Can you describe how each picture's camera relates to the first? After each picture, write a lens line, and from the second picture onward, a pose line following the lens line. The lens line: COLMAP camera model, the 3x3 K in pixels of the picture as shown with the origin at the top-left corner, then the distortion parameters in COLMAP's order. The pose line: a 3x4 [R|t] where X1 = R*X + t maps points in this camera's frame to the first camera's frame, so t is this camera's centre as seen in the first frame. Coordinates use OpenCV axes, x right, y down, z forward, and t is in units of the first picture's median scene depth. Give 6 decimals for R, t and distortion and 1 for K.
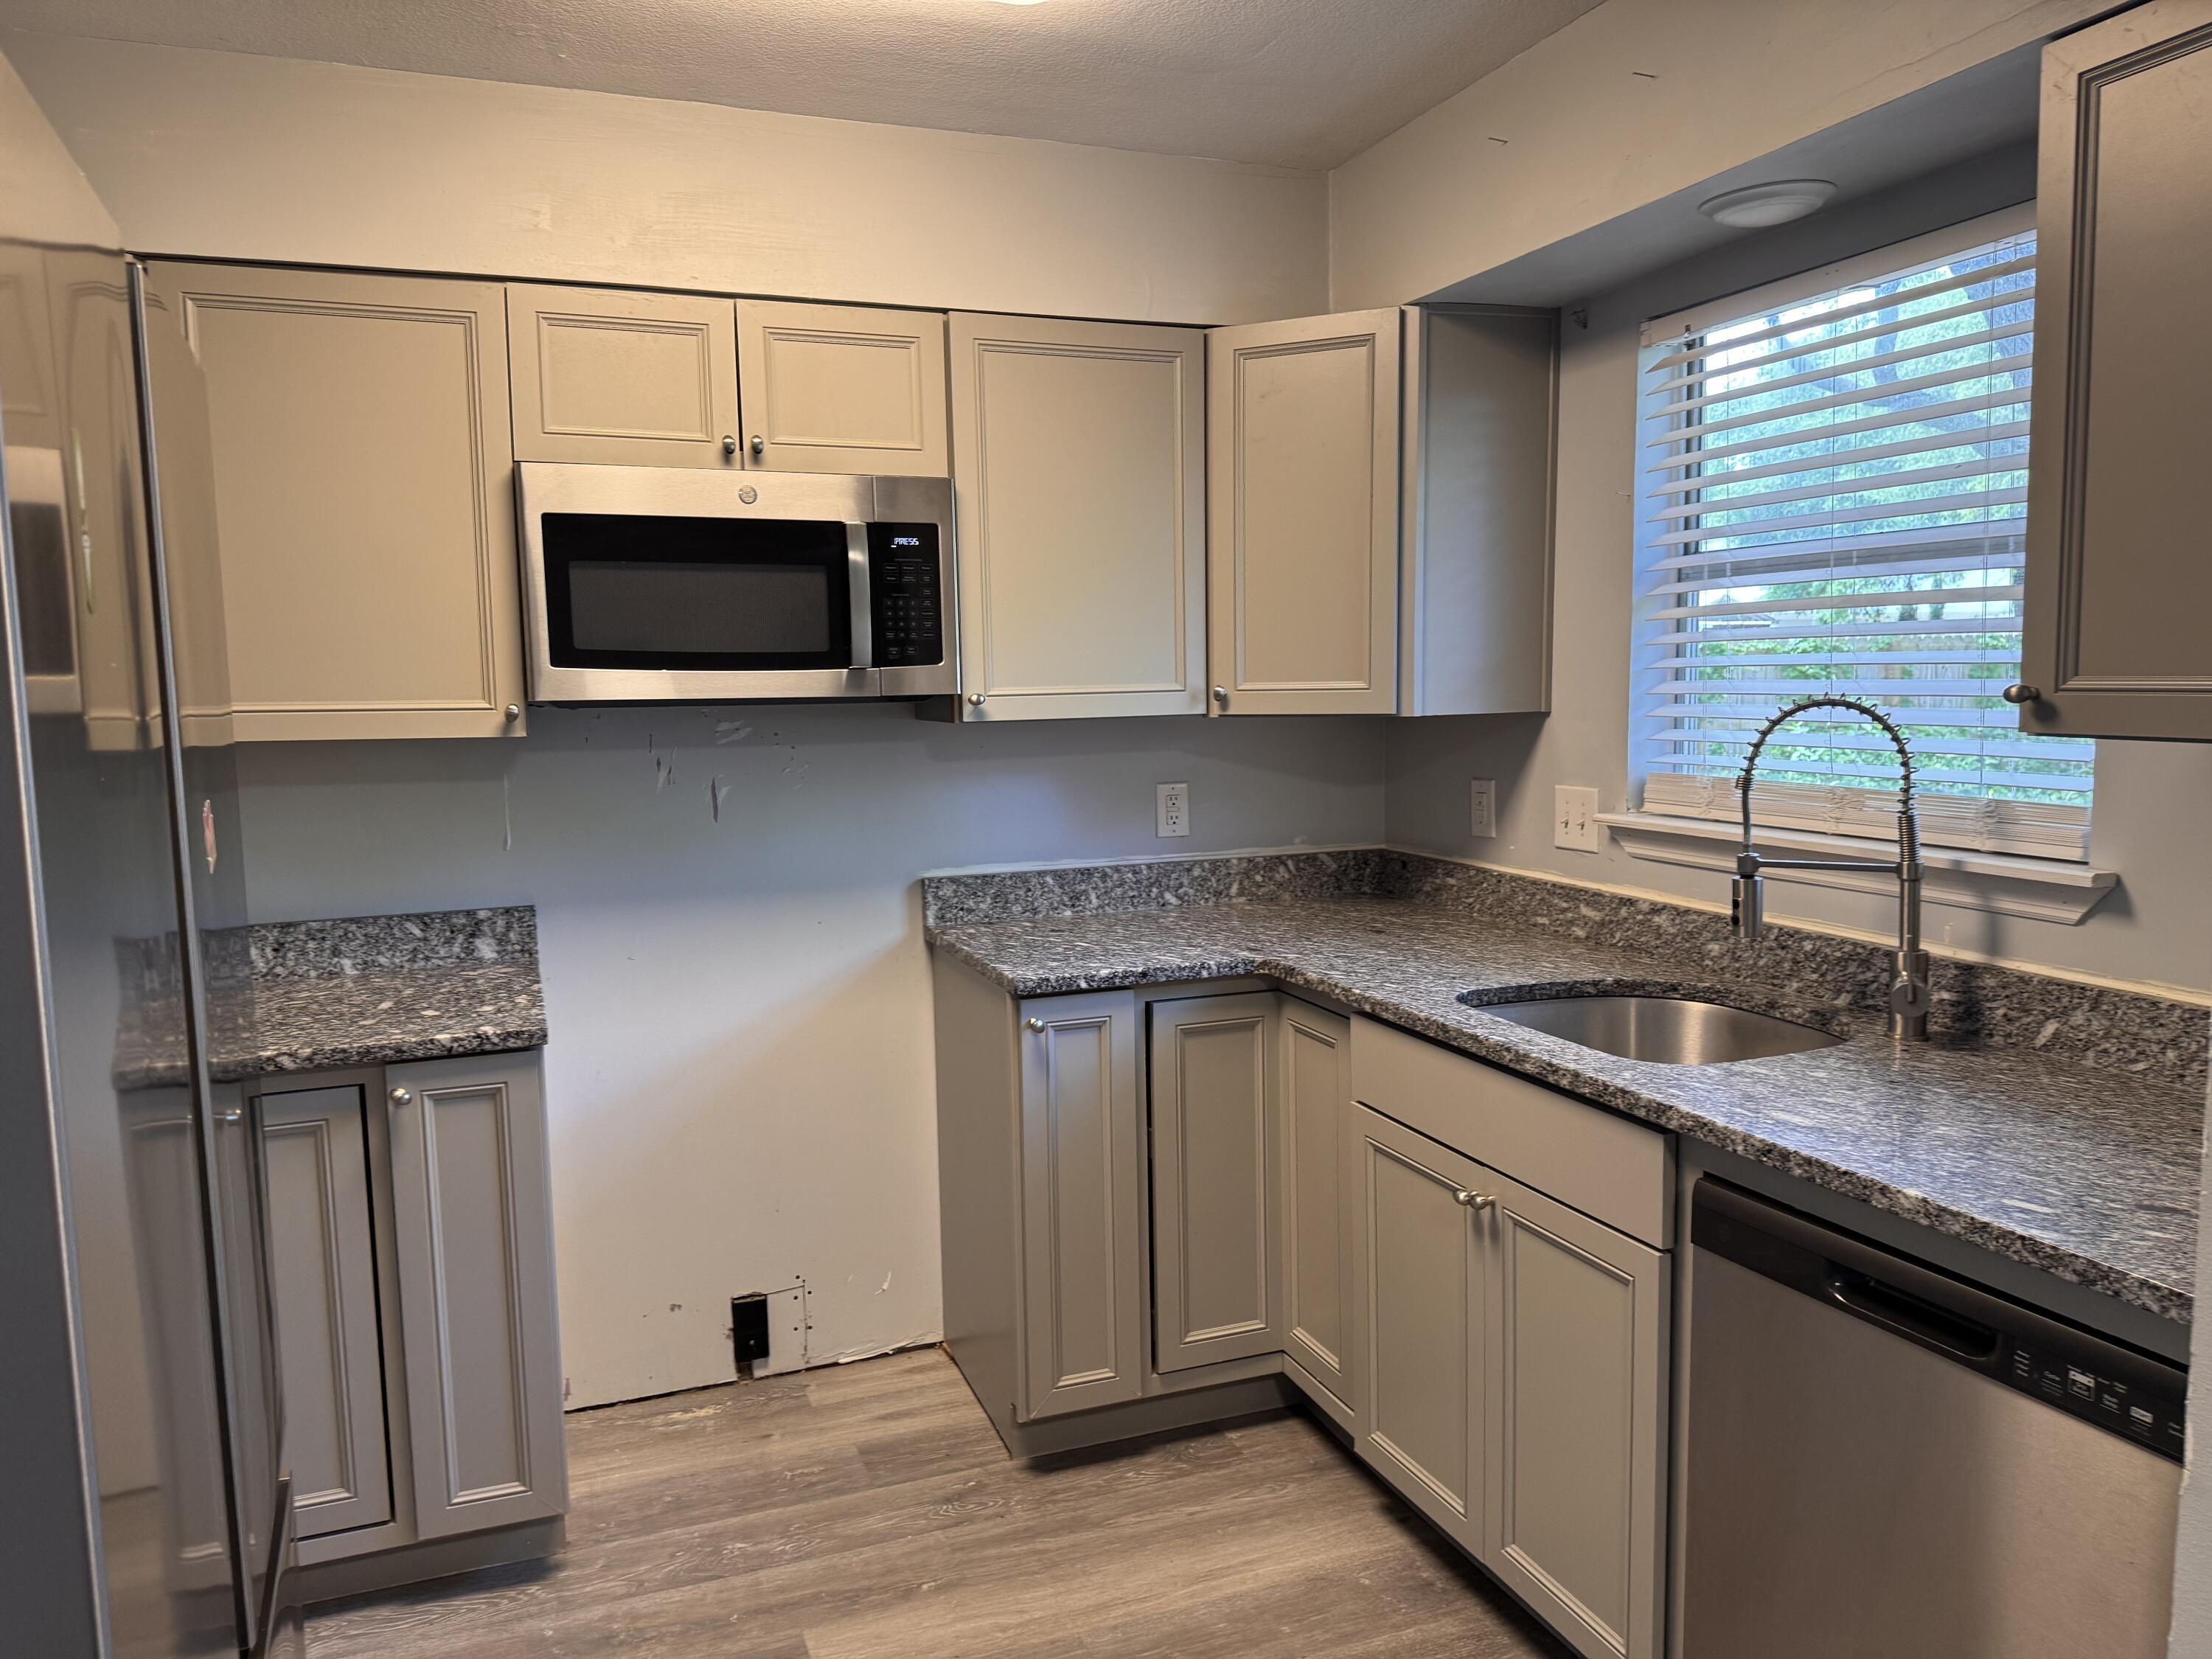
lens RADIAL K [[1537.7, 0, 1106.0], [0, 1537.7, 829.5], [0, 0, 1]] dist [0.117268, -0.192512]
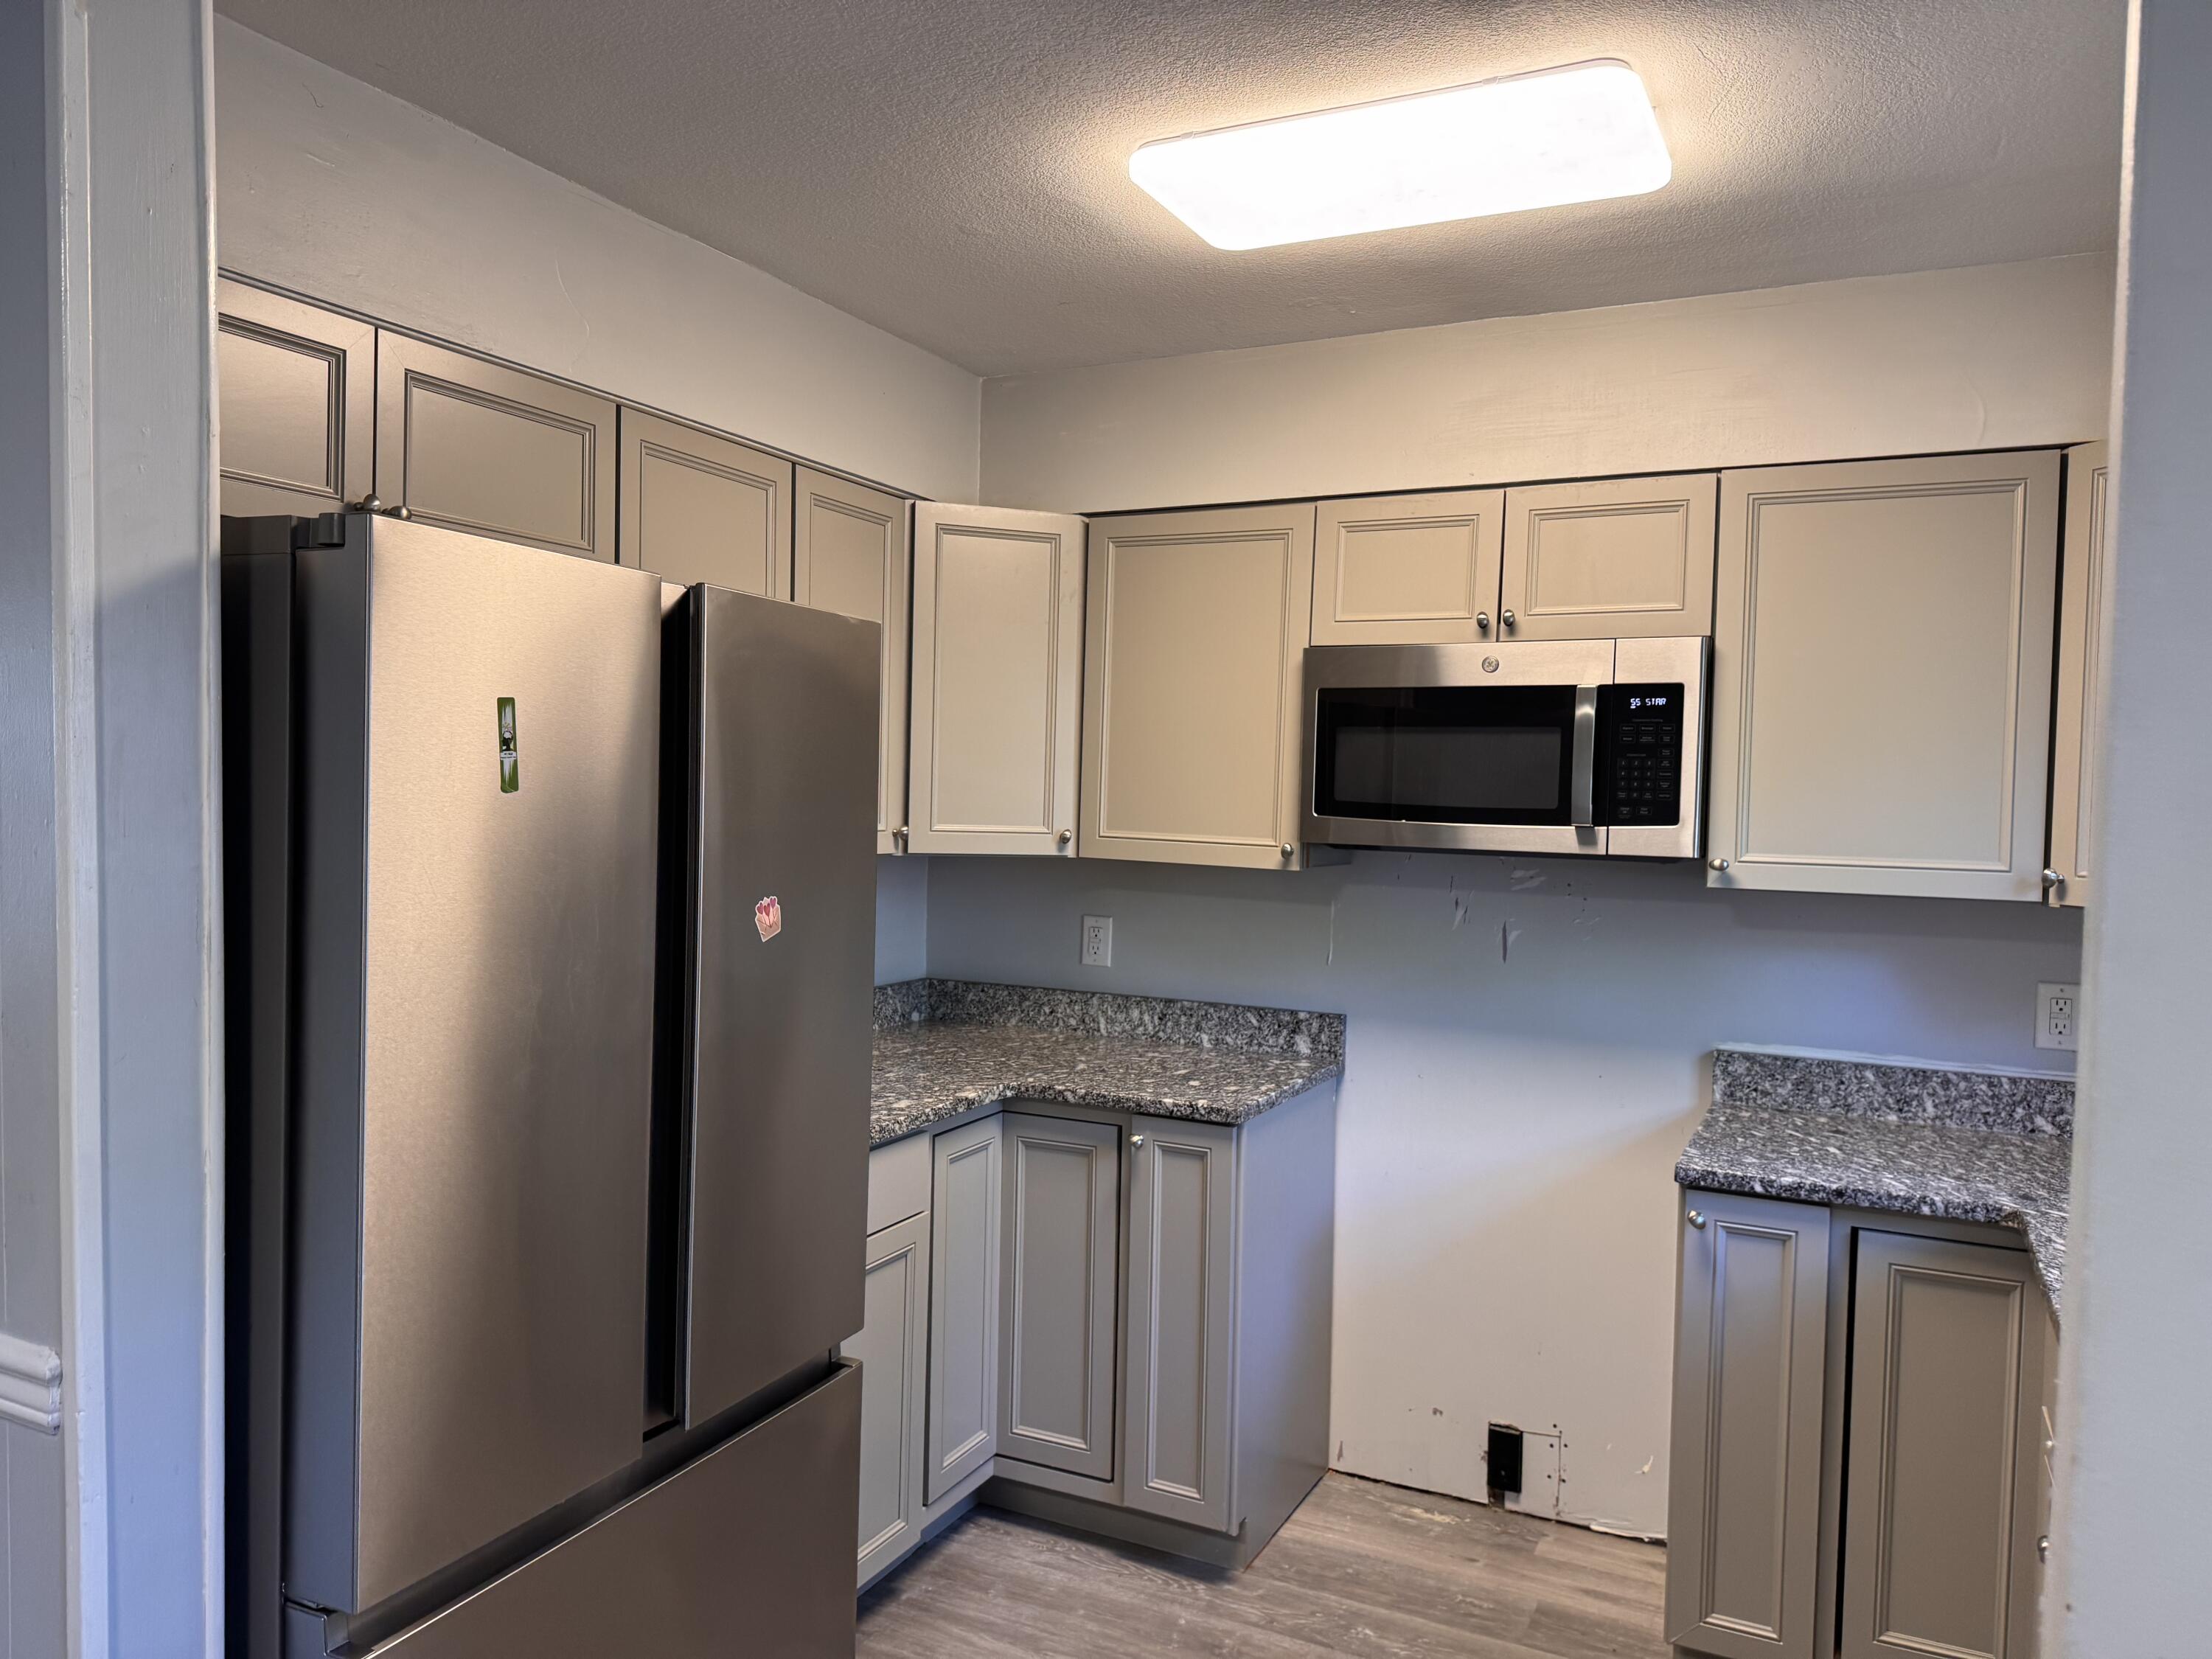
lens RADIAL K [[1551.5, 0, 1178.9], [0, 1551.5, 825.6], [0, 0, 1]] dist [0.116931, -0.295444]
pose [[0.670005, 0.050215, -0.740657, 0.414042], [-0.115181, 0.992659, -0.036894, -0.035312], [0.733367, 0.110029, 0.670870, 0.111704]]
